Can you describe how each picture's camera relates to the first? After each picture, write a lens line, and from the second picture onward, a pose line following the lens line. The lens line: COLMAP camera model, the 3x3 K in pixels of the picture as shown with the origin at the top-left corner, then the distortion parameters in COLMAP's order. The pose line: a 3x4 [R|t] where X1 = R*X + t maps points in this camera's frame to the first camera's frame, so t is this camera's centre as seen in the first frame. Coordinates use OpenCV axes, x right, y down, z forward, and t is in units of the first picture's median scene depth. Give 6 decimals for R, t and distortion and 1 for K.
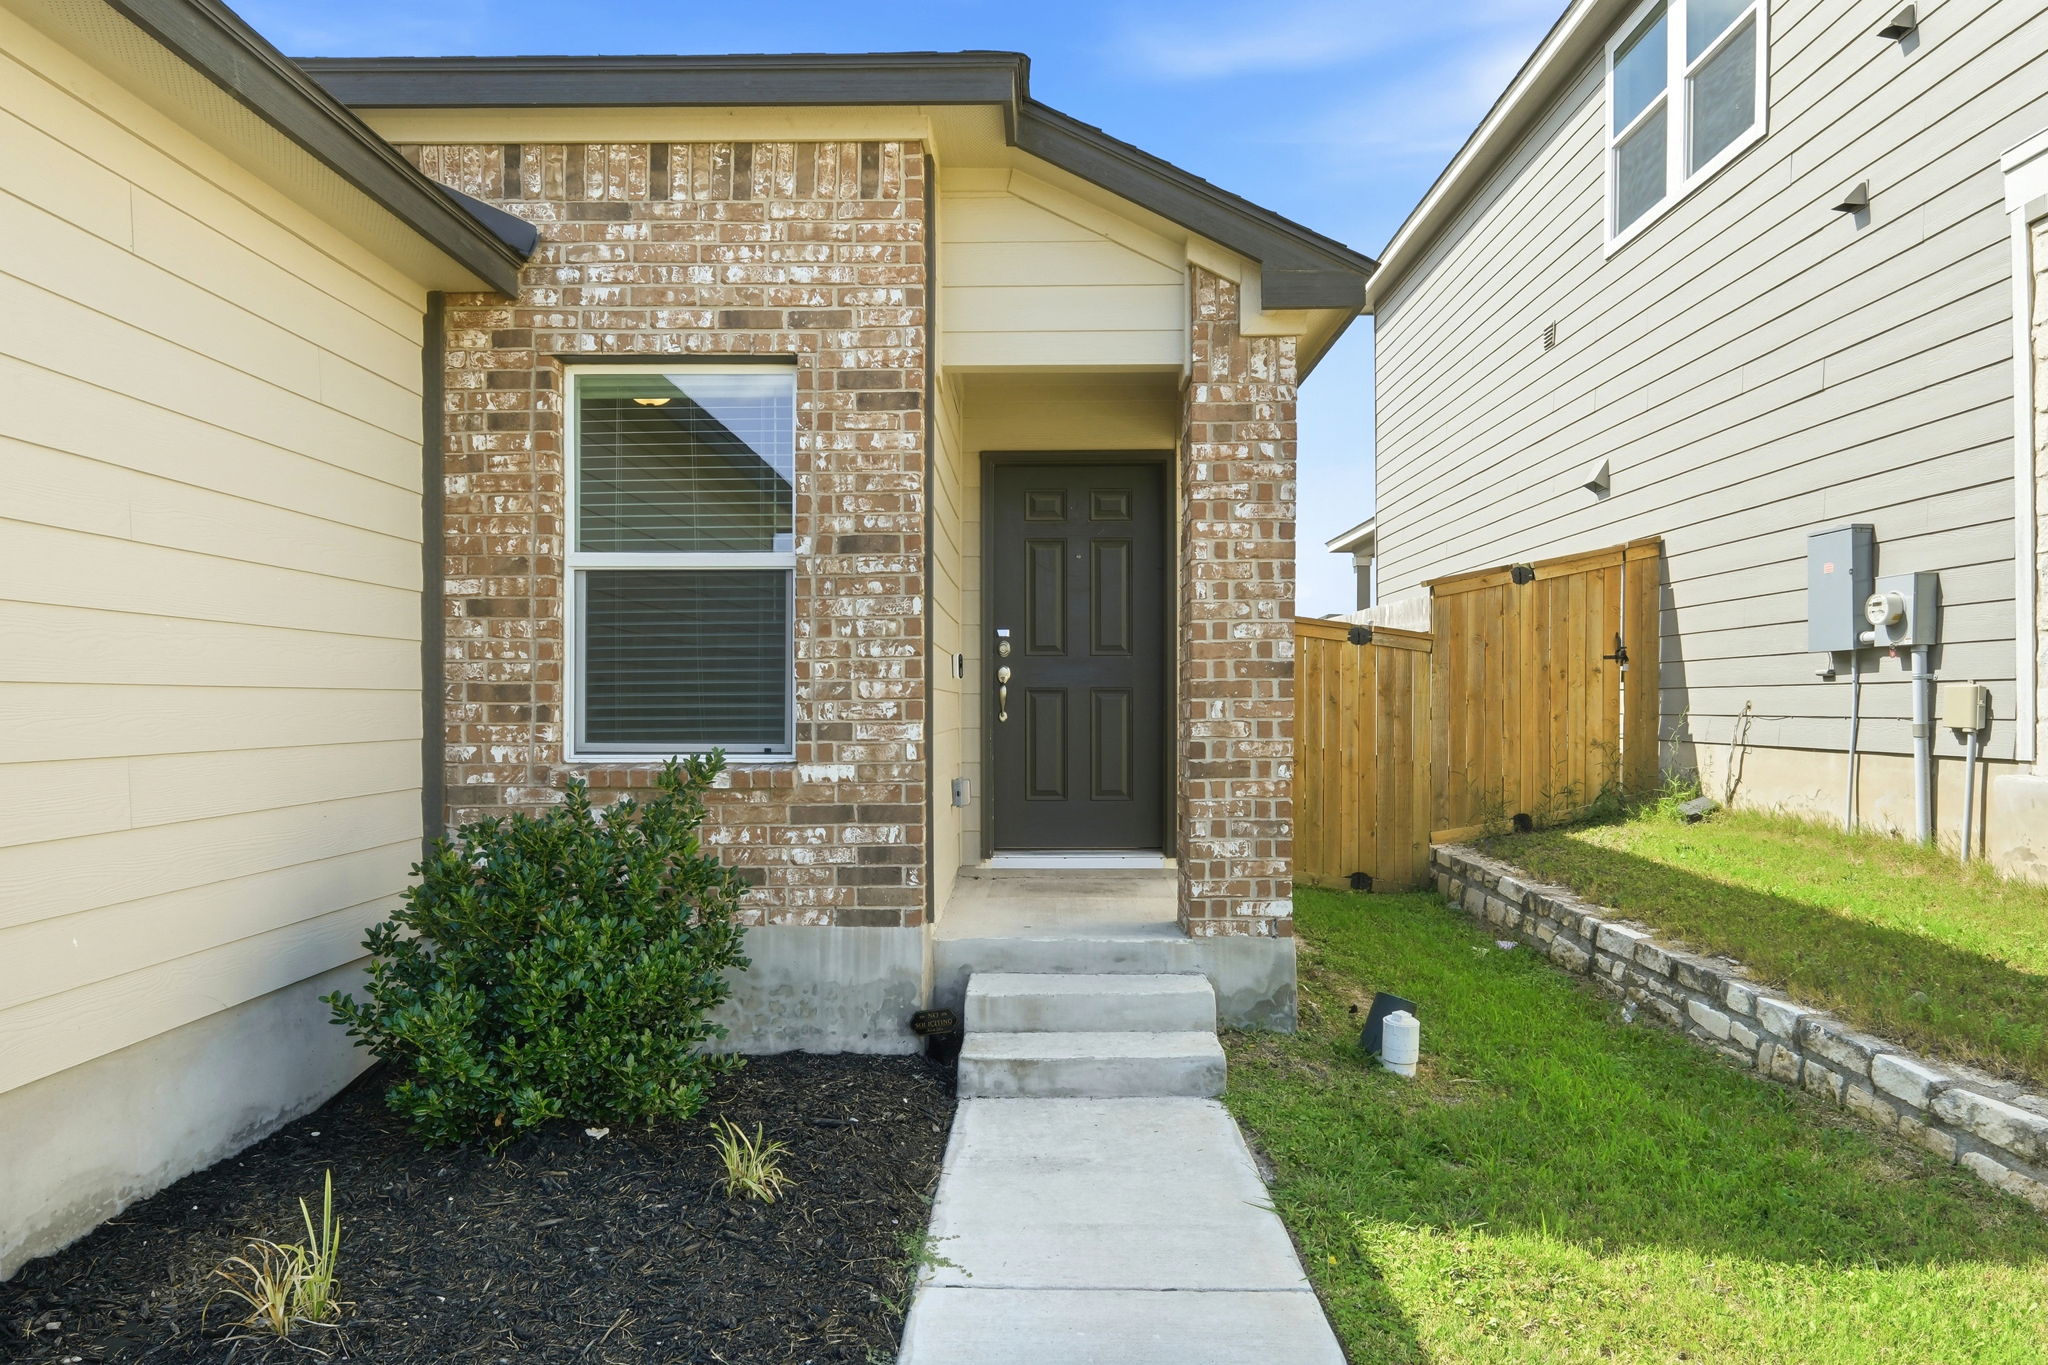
lens RADIAL K [[1250.7, 0, 1027.1], [0, 1250.7, 703.7], [0, 0, 1]] dist [-0.001918, -0.000628]
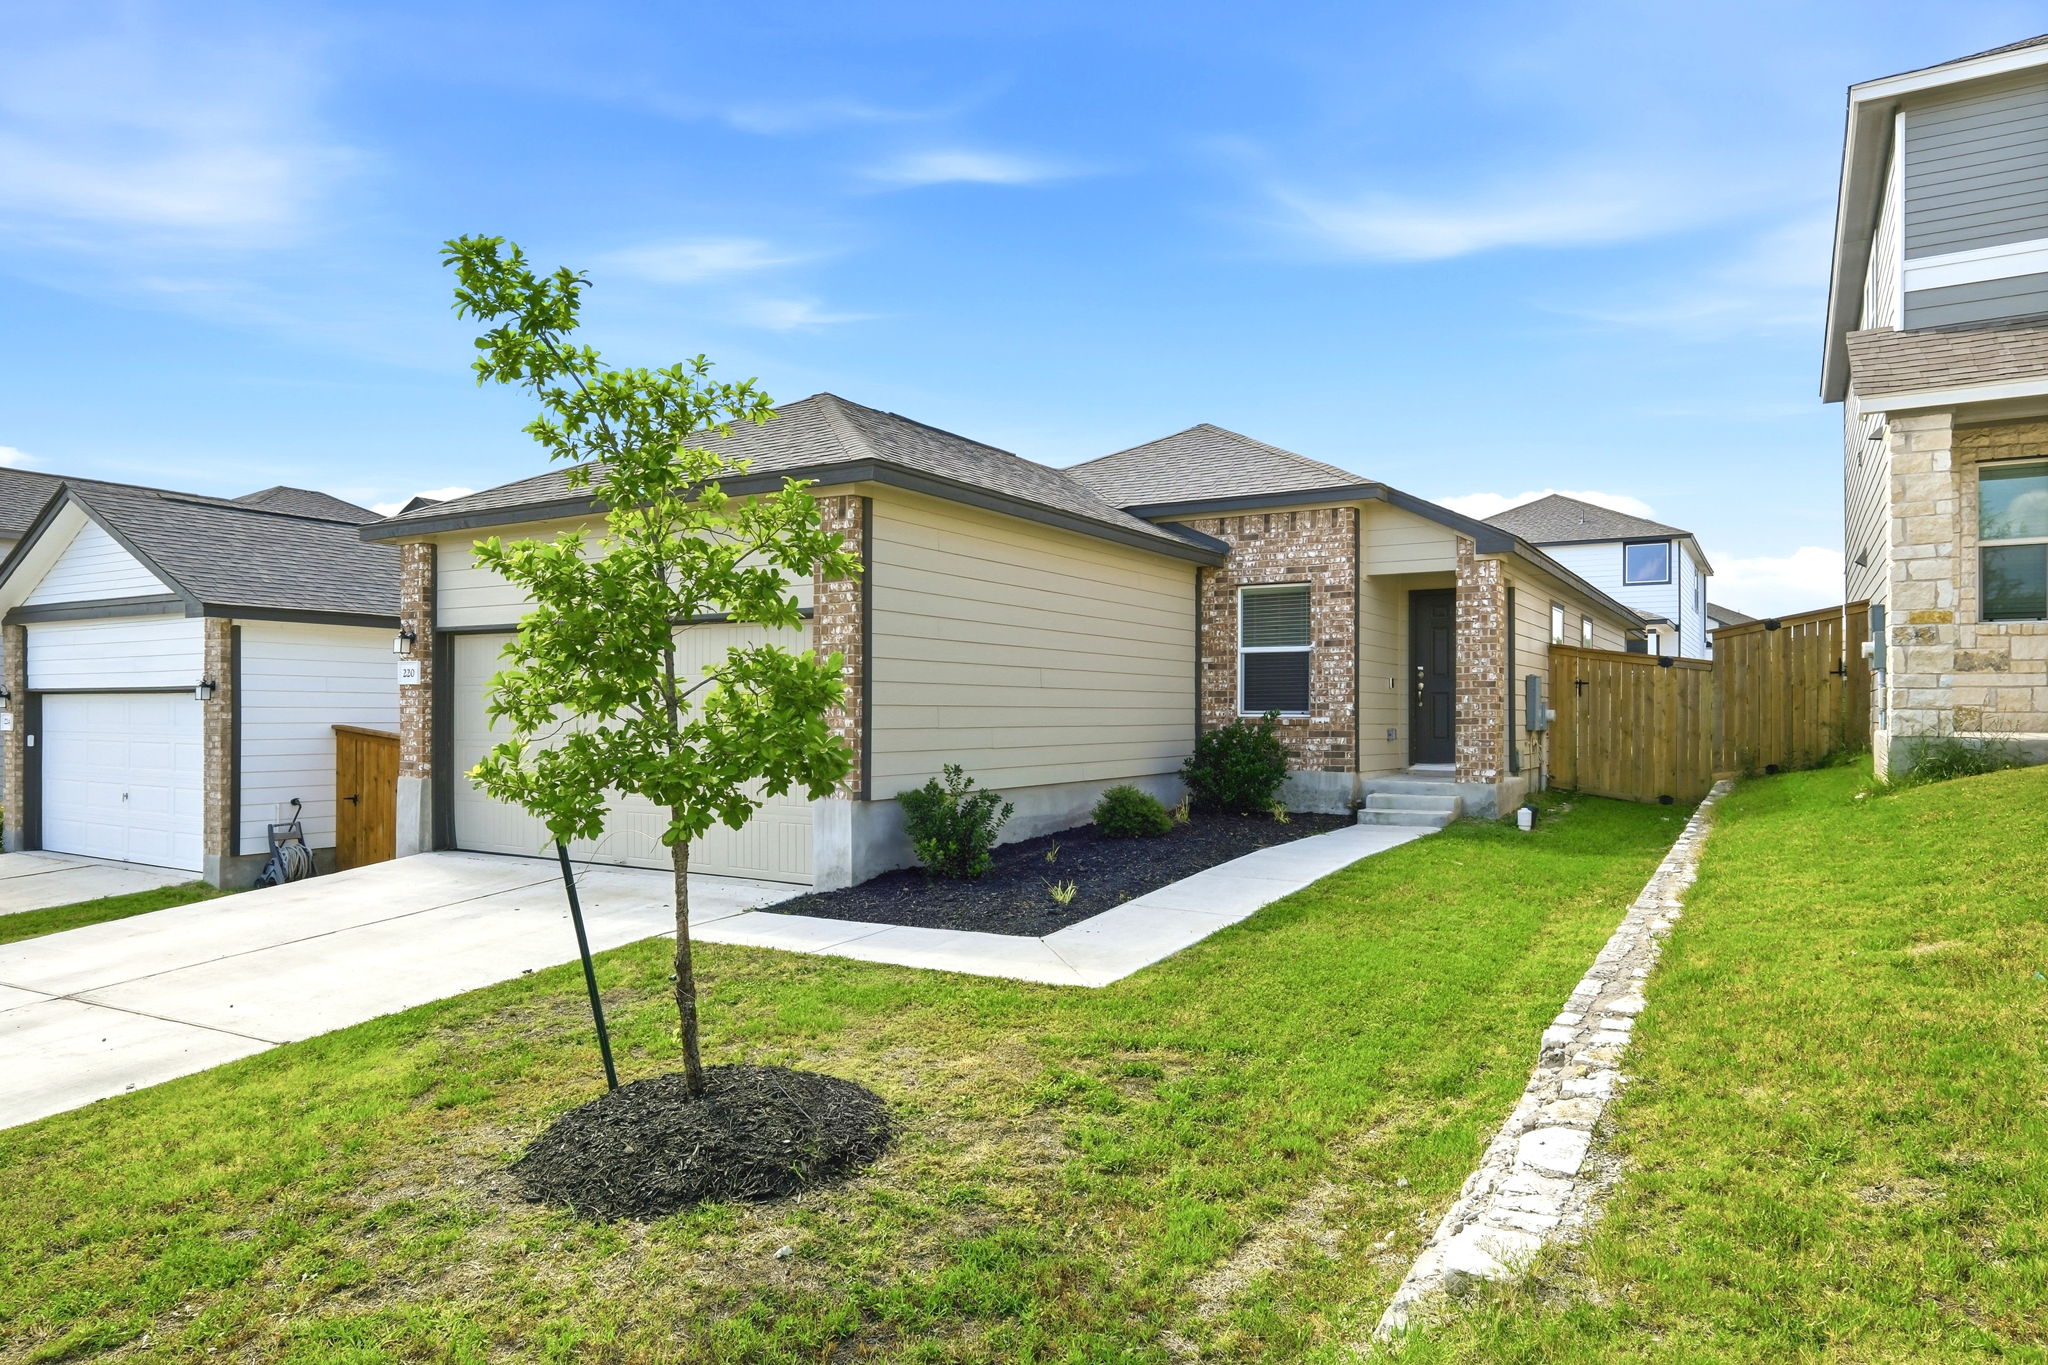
lens RADIAL K [[1250.7, 0, 1027.2], [0, 1250.7, 696.4], [0, 0, 1]] dist [-0.001918, -0.000628]
pose [[0.859332, -0.003769, -0.511404, 0.761358], [-0.003655, 0.999902, -0.013511, 0.041449], [0.511405, 0.013479, 0.859234, -1.915196]]
